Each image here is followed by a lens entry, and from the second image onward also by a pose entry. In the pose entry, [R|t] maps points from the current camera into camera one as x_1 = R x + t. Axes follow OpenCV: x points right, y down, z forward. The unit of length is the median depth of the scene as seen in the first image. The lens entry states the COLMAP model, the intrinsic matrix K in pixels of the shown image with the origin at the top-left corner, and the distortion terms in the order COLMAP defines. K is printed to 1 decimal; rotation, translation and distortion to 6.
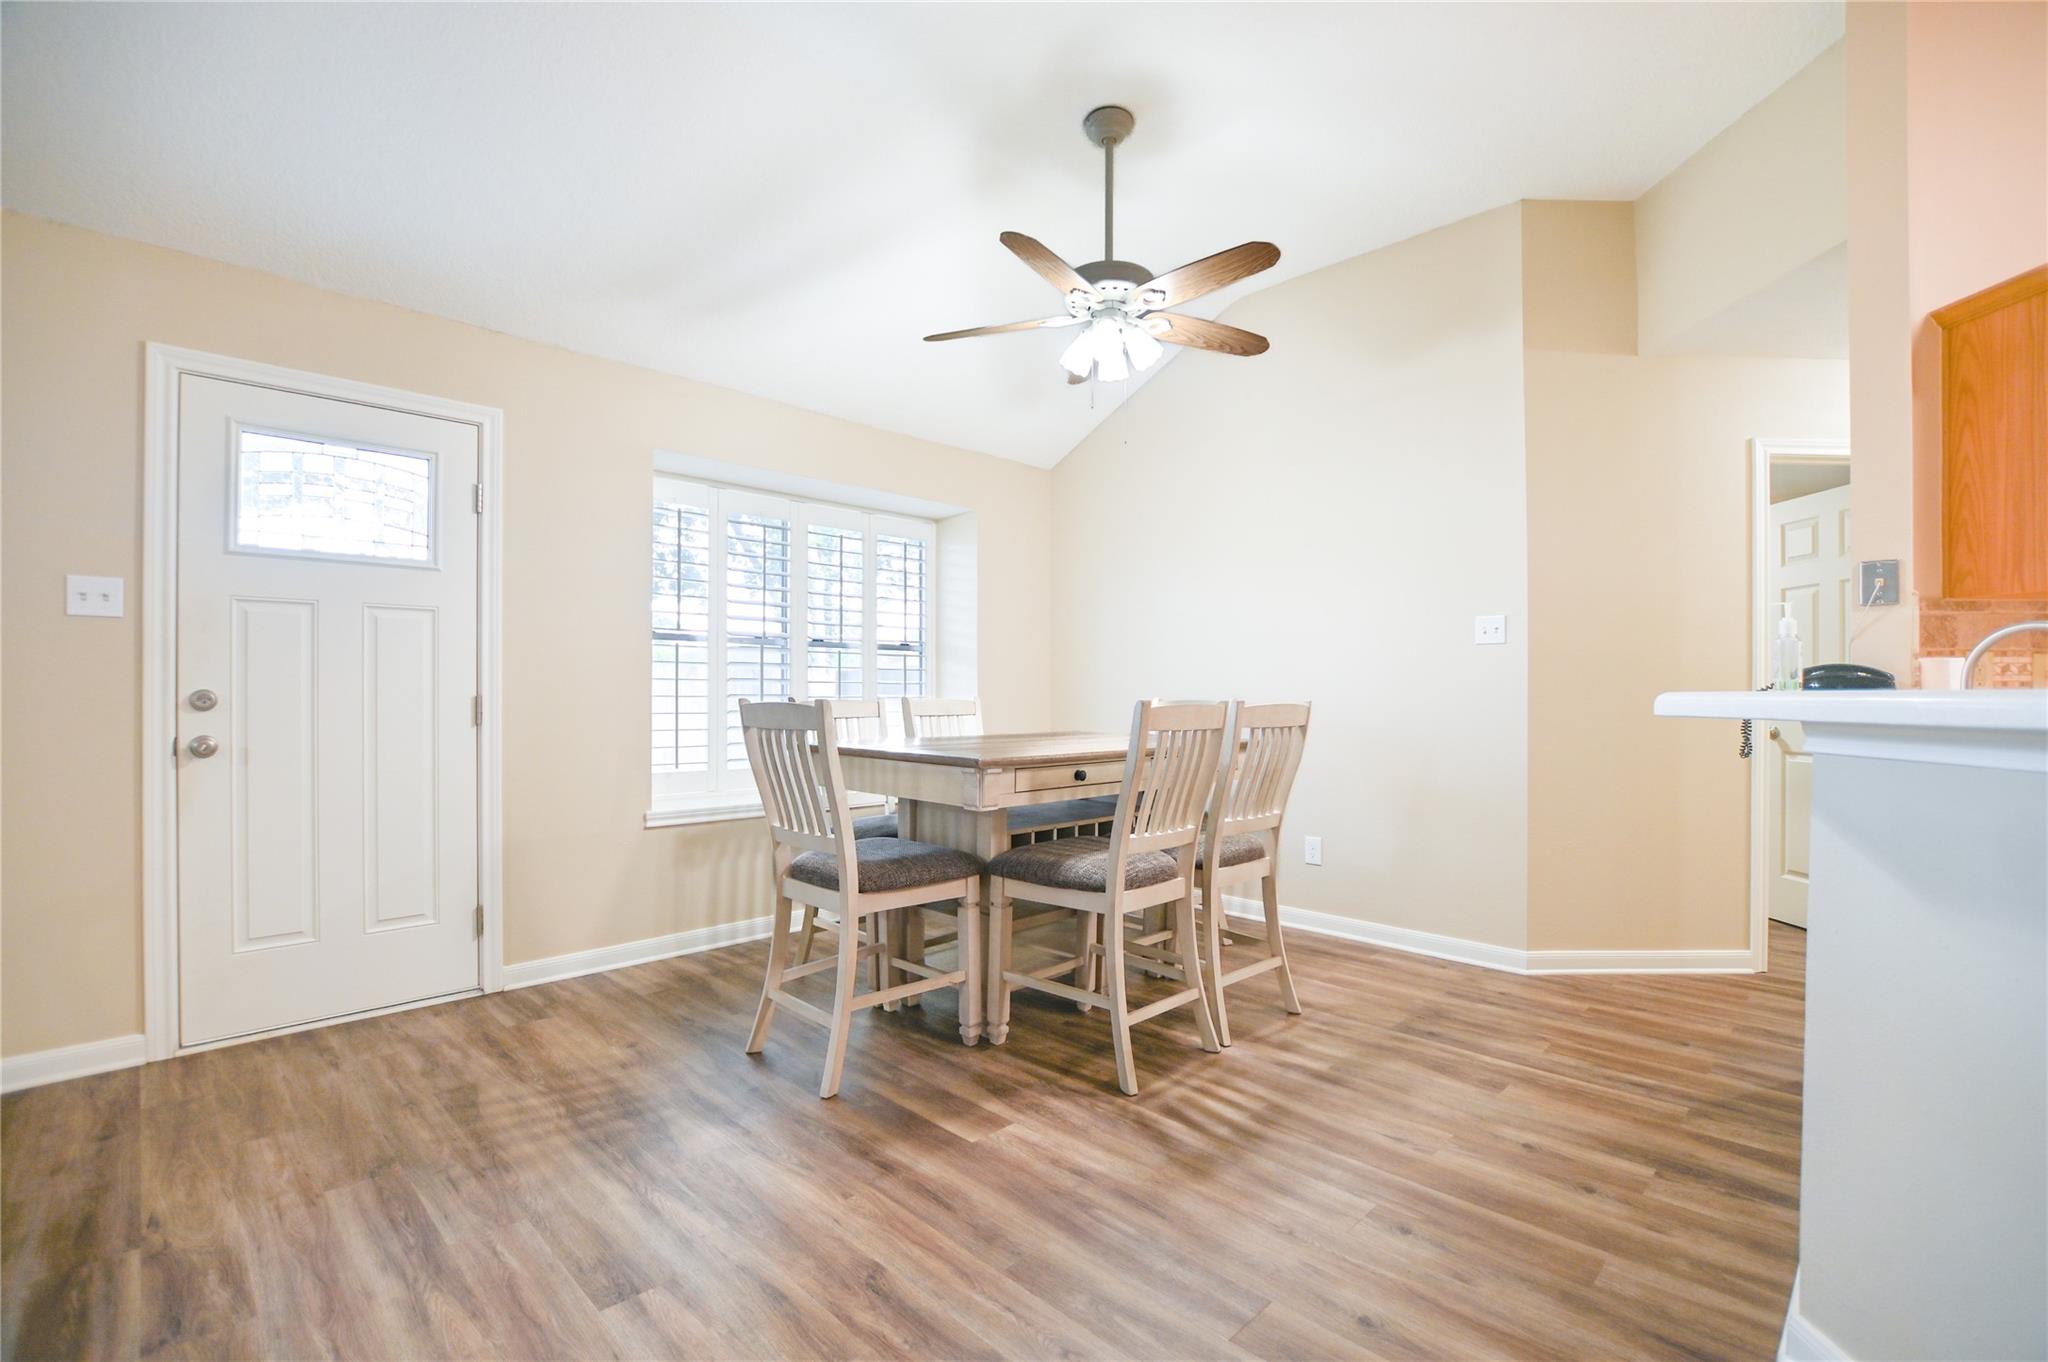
lens RADIAL K [[915.5, 0, 1017.4], [0, 915.5, 690.6], [0, 0, 1]] dist [-0.023385, -0.000424]
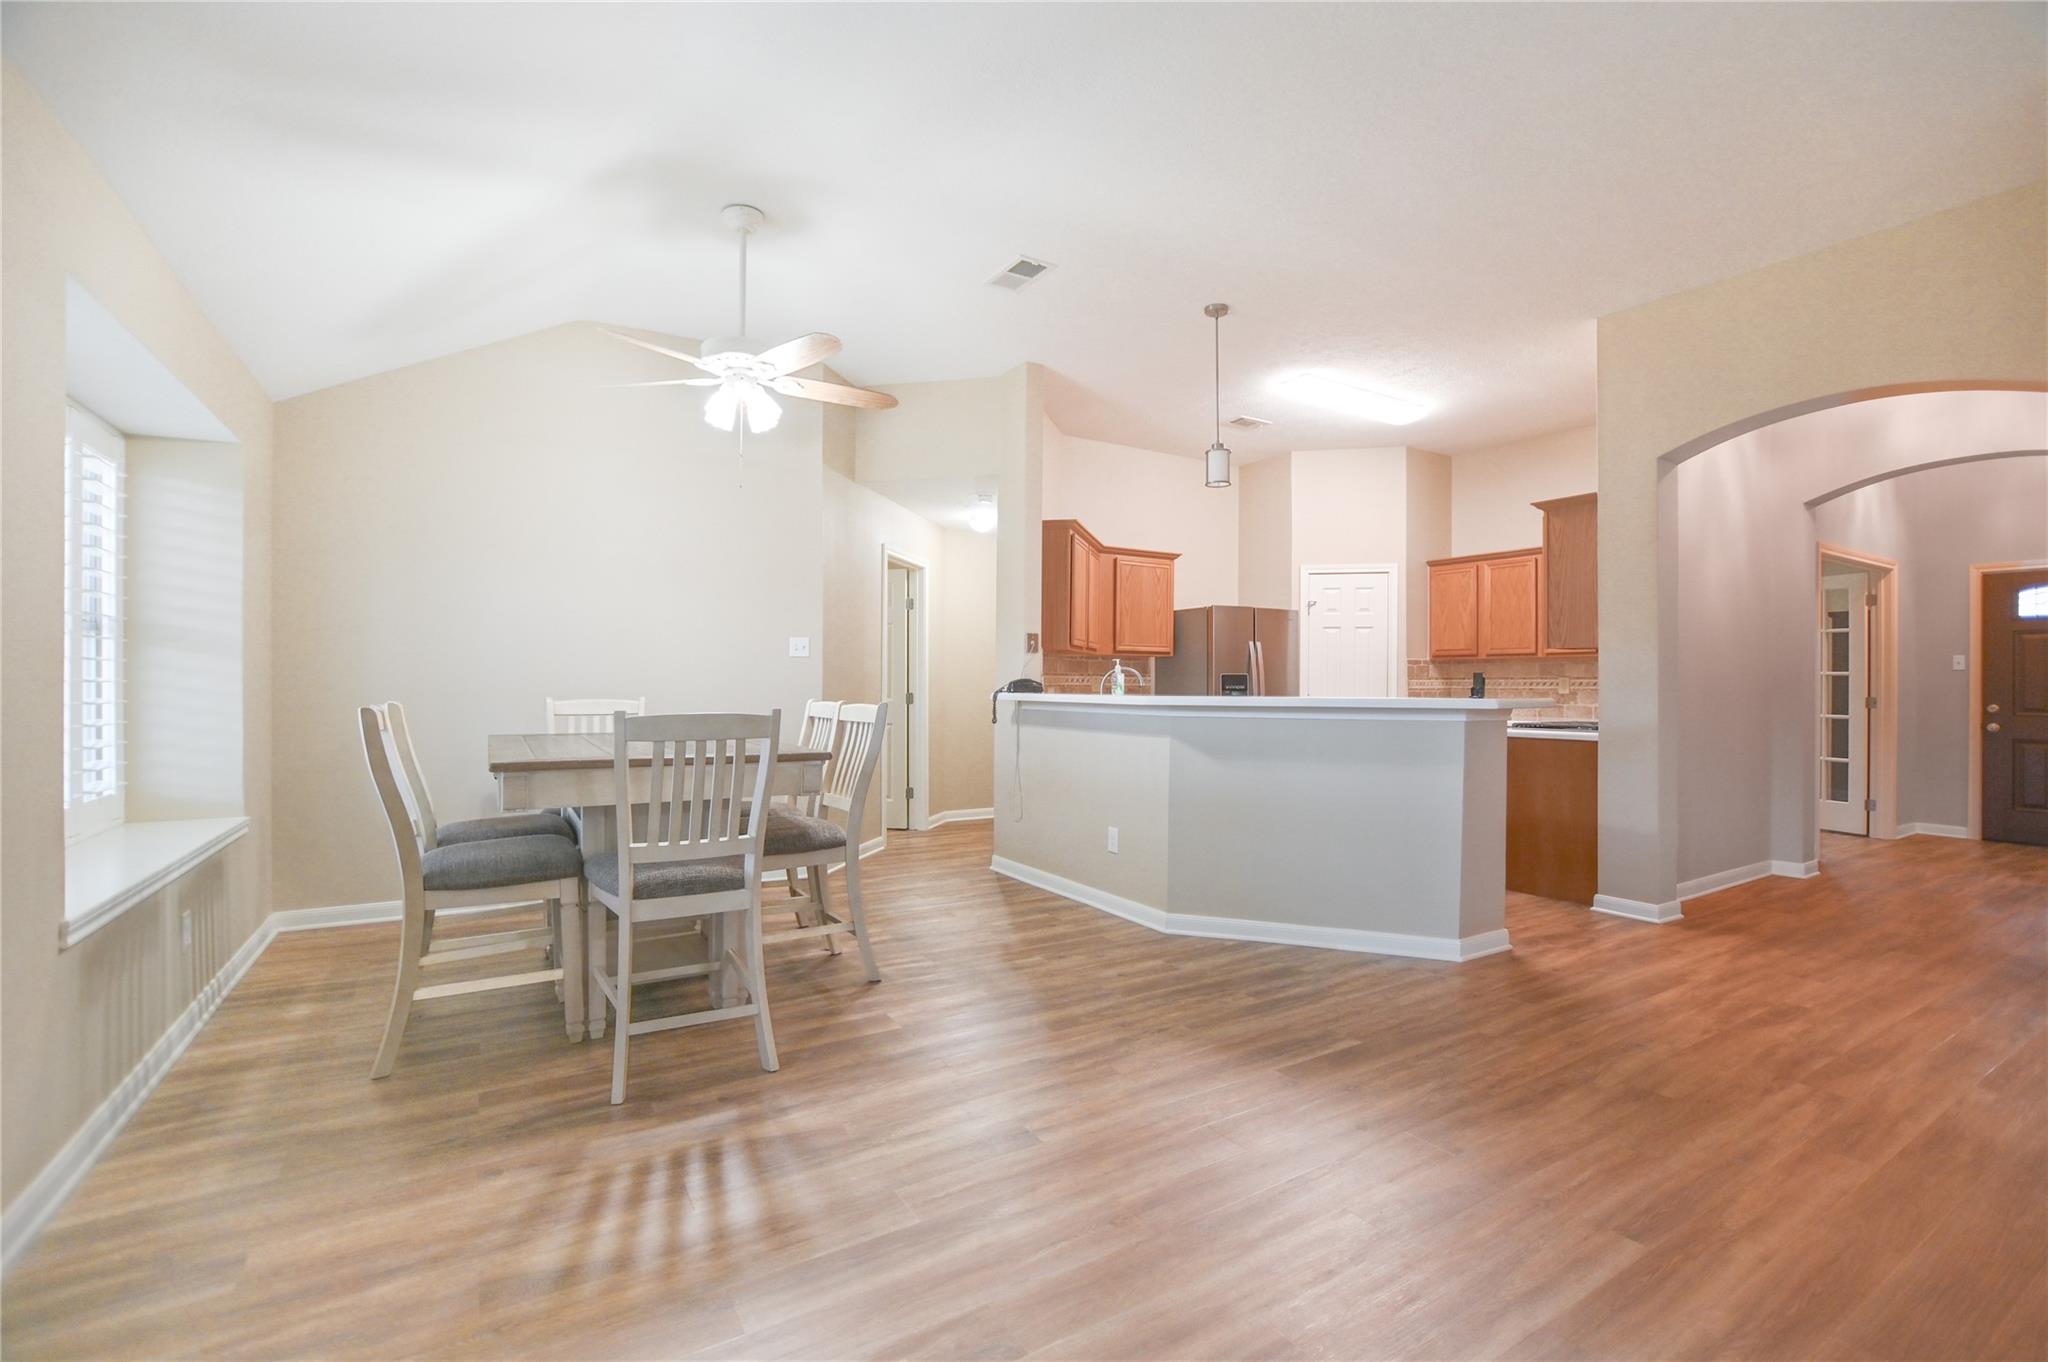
lens RADIAL K [[915.5, 0, 1018.7], [0, 915.5, 682.1], [0, 0, 1]] dist [-0.023385, -0.000424]
pose [[0.235808, -0.002983, 0.971795, -1.254908], [-0.007020, 0.999964, 0.004773, -0.031451], [-0.971774, -0.007948, 0.235778, 0.473027]]
